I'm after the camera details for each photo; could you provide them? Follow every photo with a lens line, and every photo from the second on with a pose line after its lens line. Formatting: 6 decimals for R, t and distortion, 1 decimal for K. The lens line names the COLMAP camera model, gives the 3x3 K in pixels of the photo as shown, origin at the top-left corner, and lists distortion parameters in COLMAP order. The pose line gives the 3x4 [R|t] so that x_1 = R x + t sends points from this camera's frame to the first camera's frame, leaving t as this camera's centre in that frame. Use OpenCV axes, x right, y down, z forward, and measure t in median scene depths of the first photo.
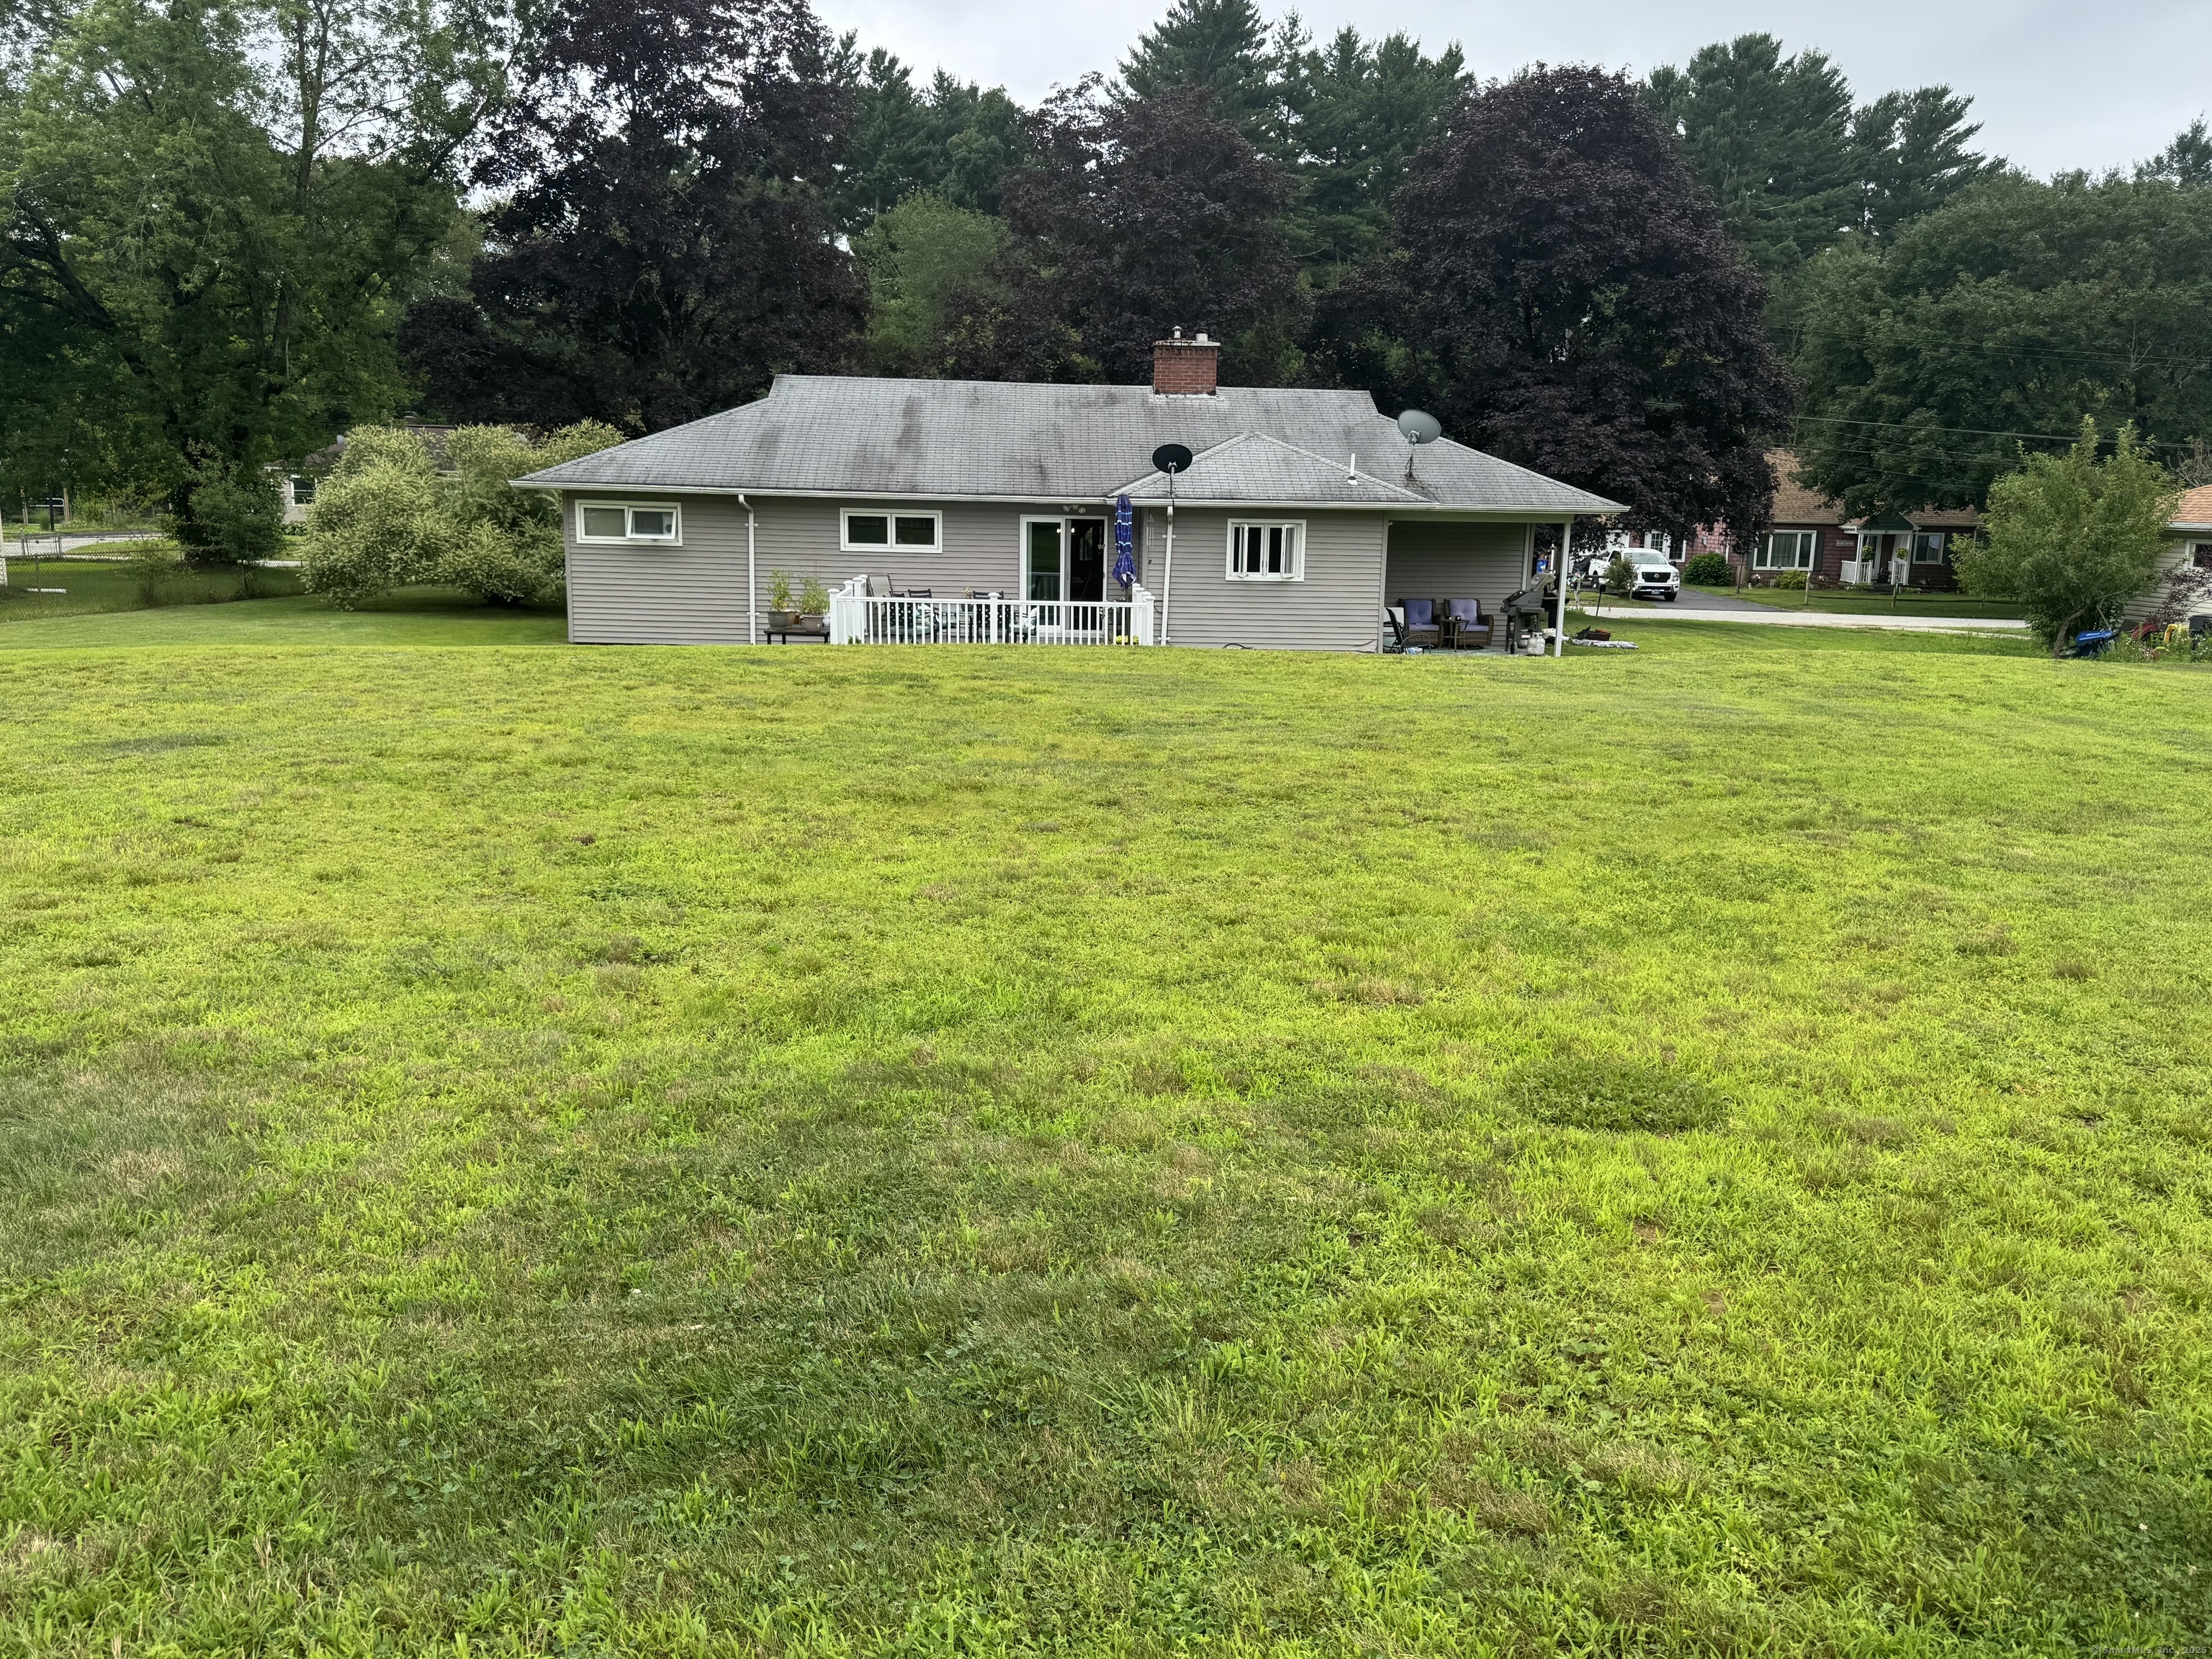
lens RADIAL K [[1844.2, 0, 1105.4], [0, 1844.2, 826.2], [0, 0, 1]] dist [0.003574, -0.001559]
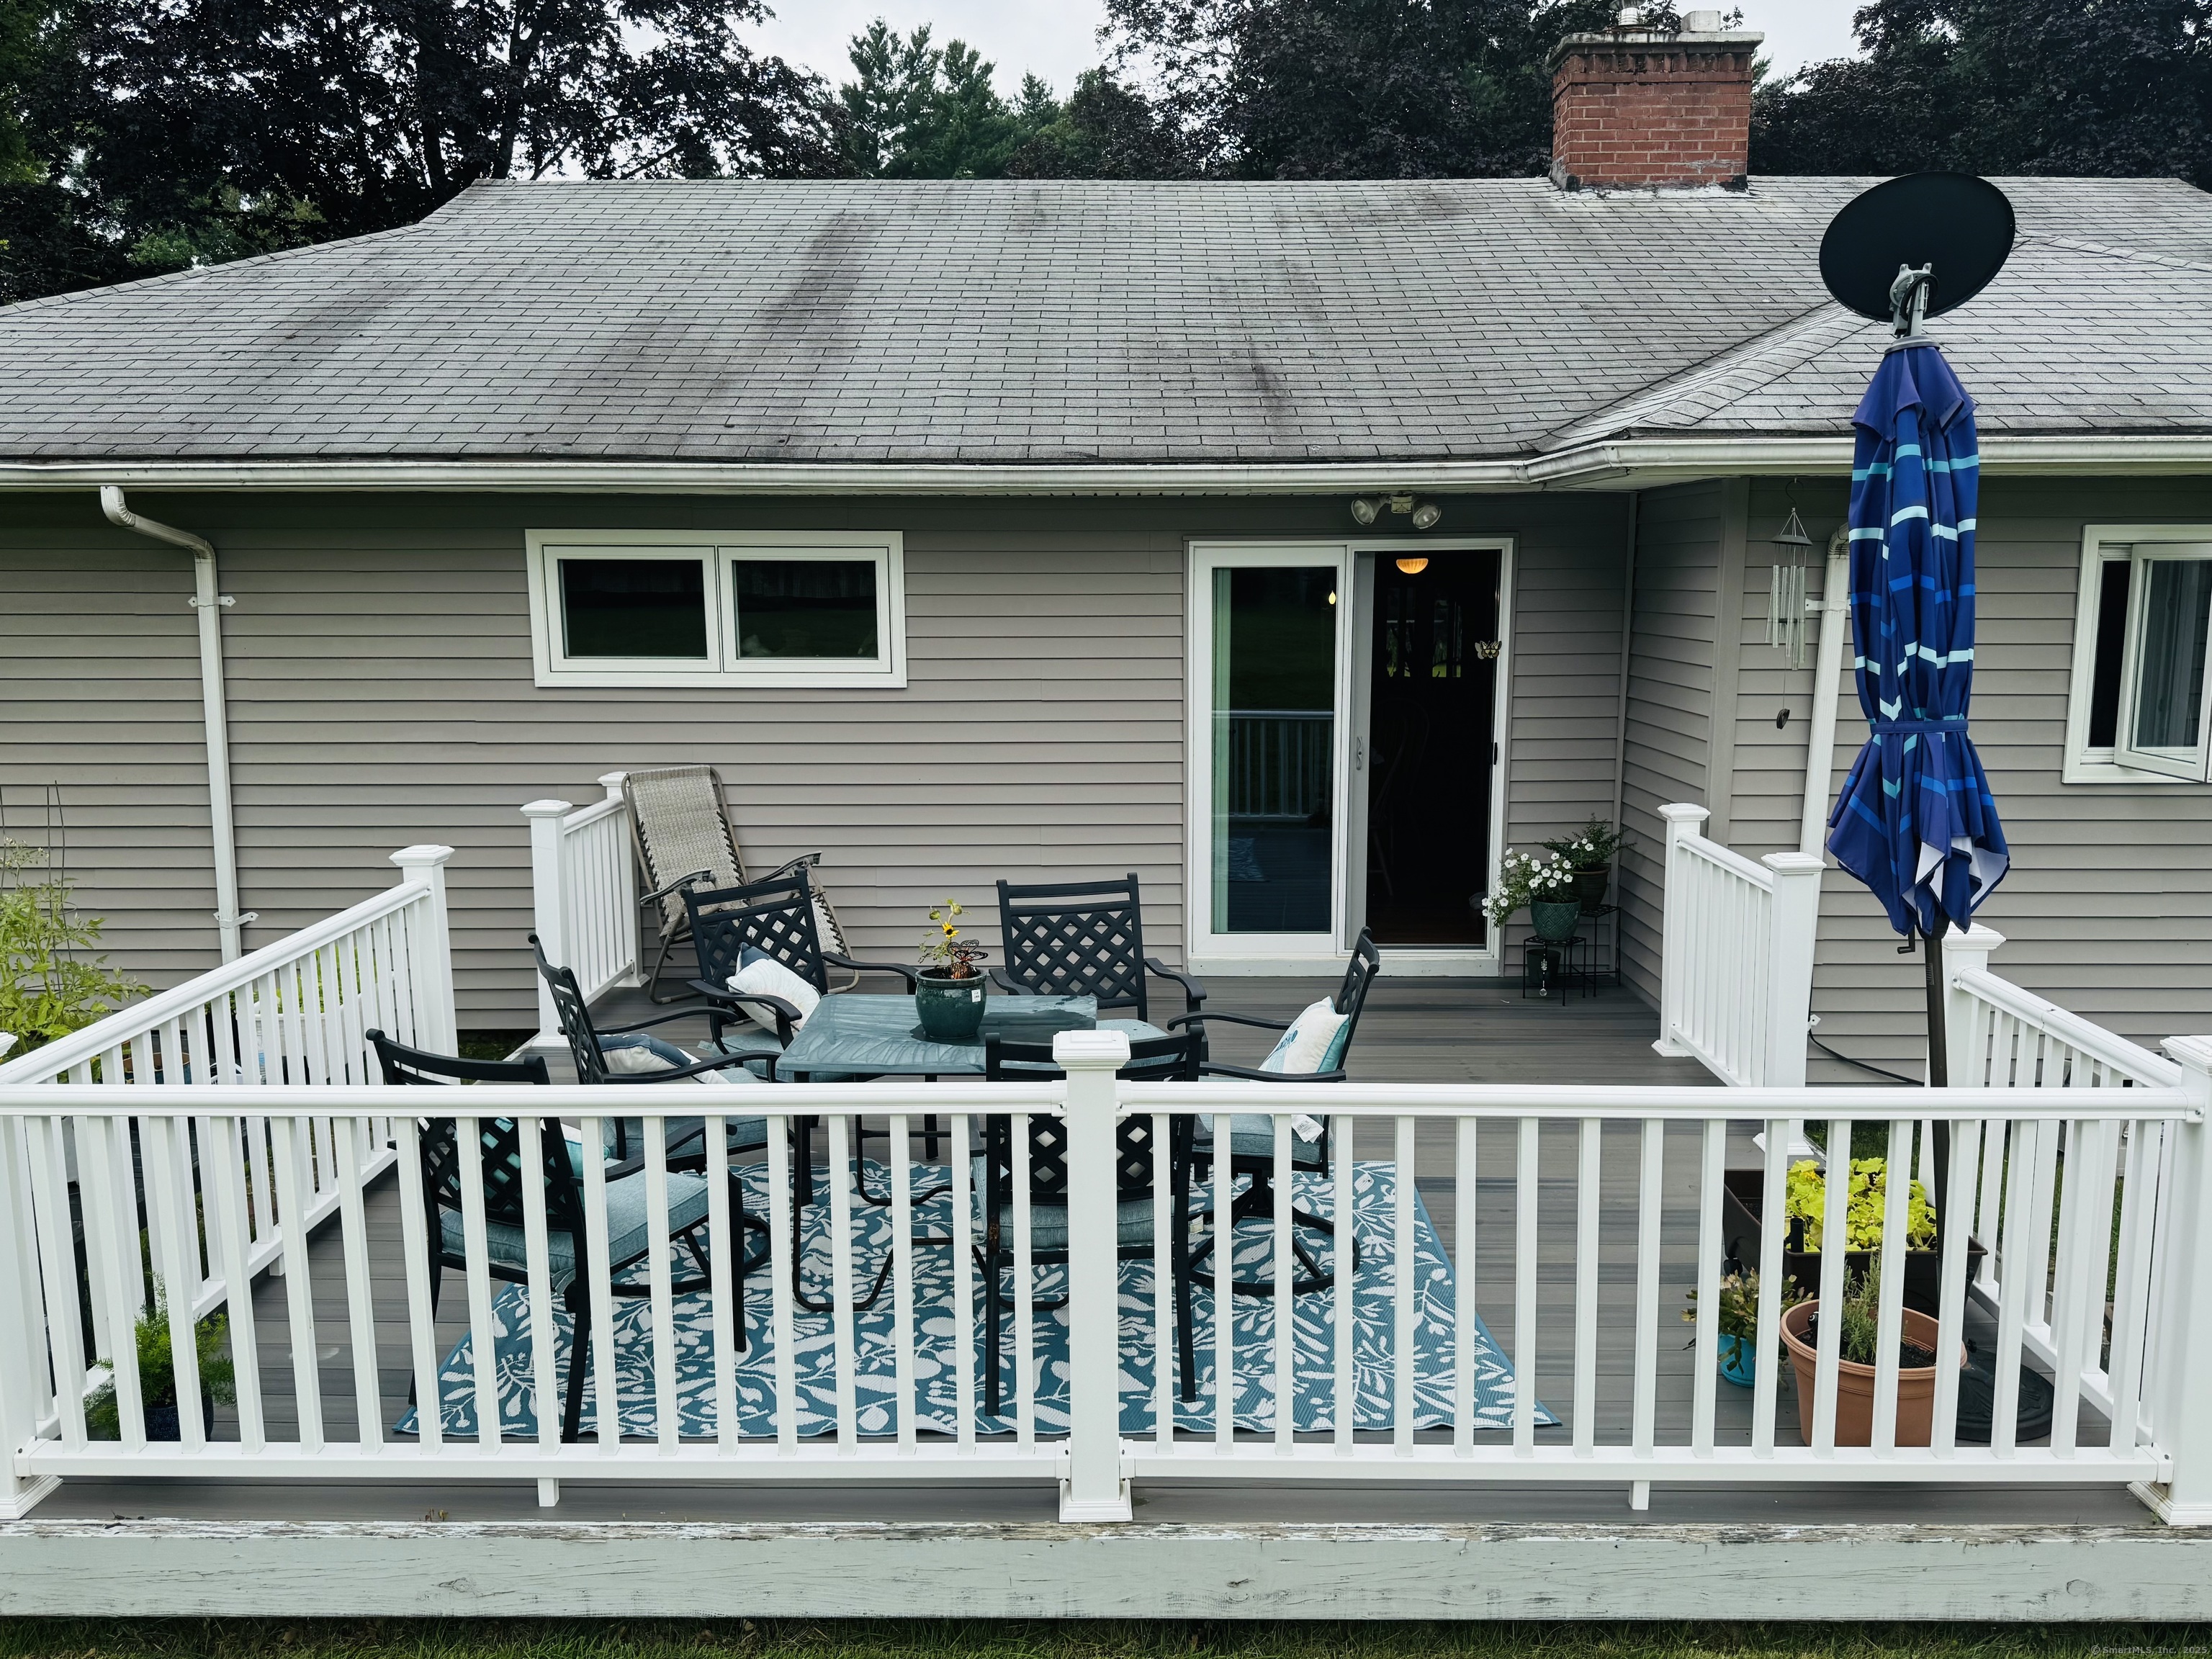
lens RADIAL K [[1844.2, 0, 1109.9], [0, 1844.2, 833.8], [0, 0, 1]] dist [0.003574, -0.001559]
pose [[0.998272, -0.015856, -0.056583, -0.043239], [0.013845, 0.999265, -0.035754, -0.116121], [0.057108, 0.034909, 0.997757, 0.729377]]
